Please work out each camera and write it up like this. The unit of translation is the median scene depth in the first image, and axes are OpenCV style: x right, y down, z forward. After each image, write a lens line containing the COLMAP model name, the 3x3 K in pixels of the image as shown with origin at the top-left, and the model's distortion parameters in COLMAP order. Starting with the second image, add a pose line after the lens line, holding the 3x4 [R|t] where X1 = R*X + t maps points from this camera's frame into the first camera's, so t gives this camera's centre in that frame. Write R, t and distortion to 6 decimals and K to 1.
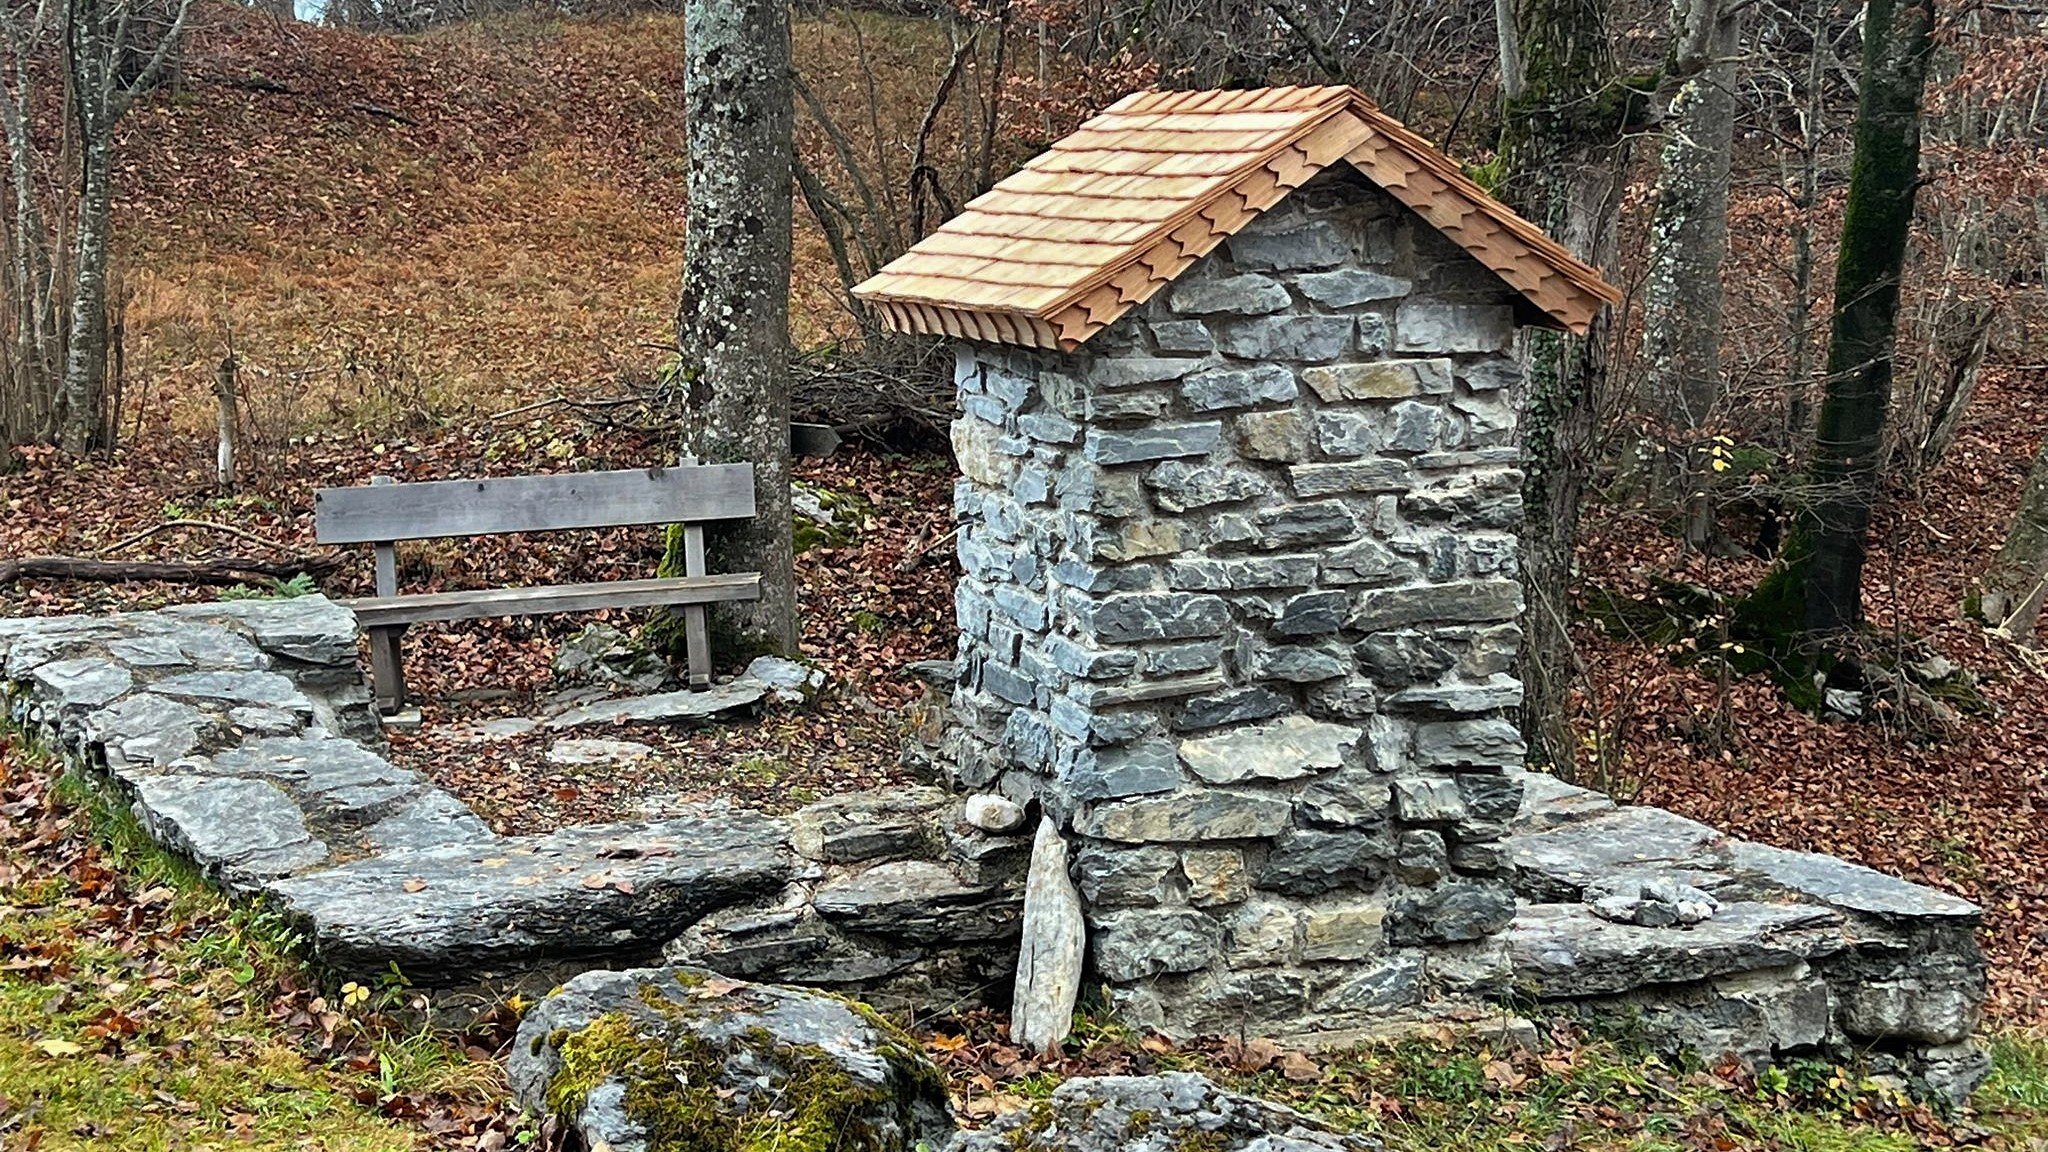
lens RADIAL K [[3508.6, 0, 1035.5], [0, 3508.6, 560.9], [0, 0, 1]] dist [0.122386, 0.000000]
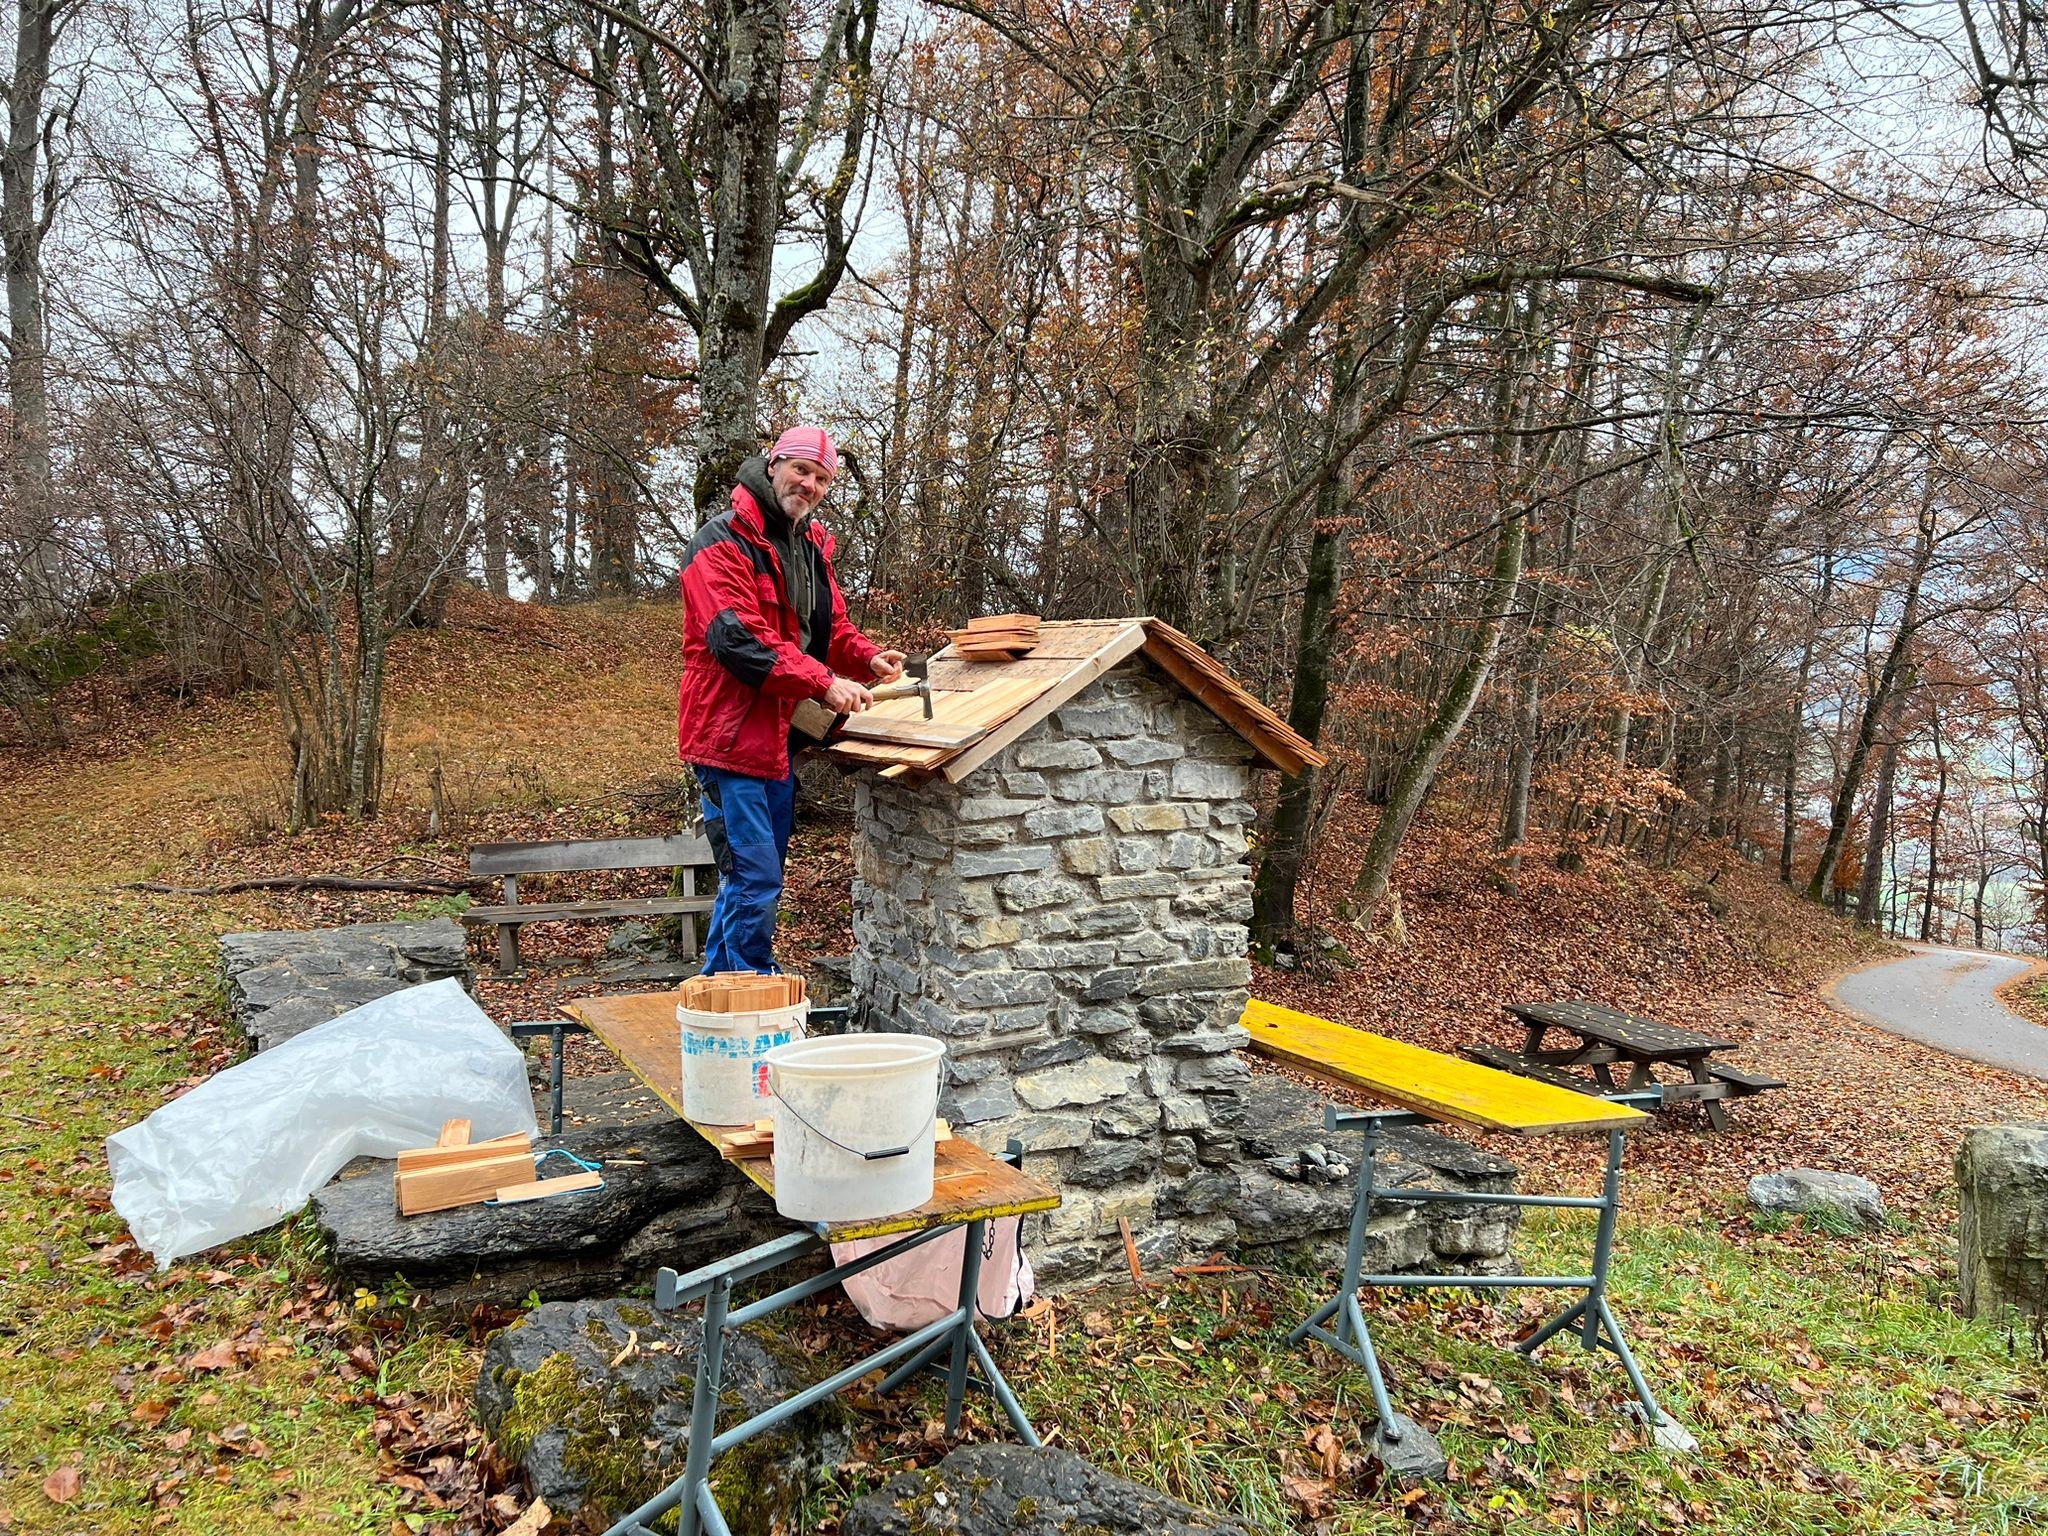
lens RADIAL K [[1566.1, 0, 1011.6], [0, 1566.1, 746.3], [0, 0, 1]] dist [0.002781, -0.008750]
pose [[0.995224, 0.026276, 0.094012, -0.020776], [-0.019369, 0.997096, -0.073651, -0.032188], [-0.095675, 0.071478, 0.992843, 0.378243]]
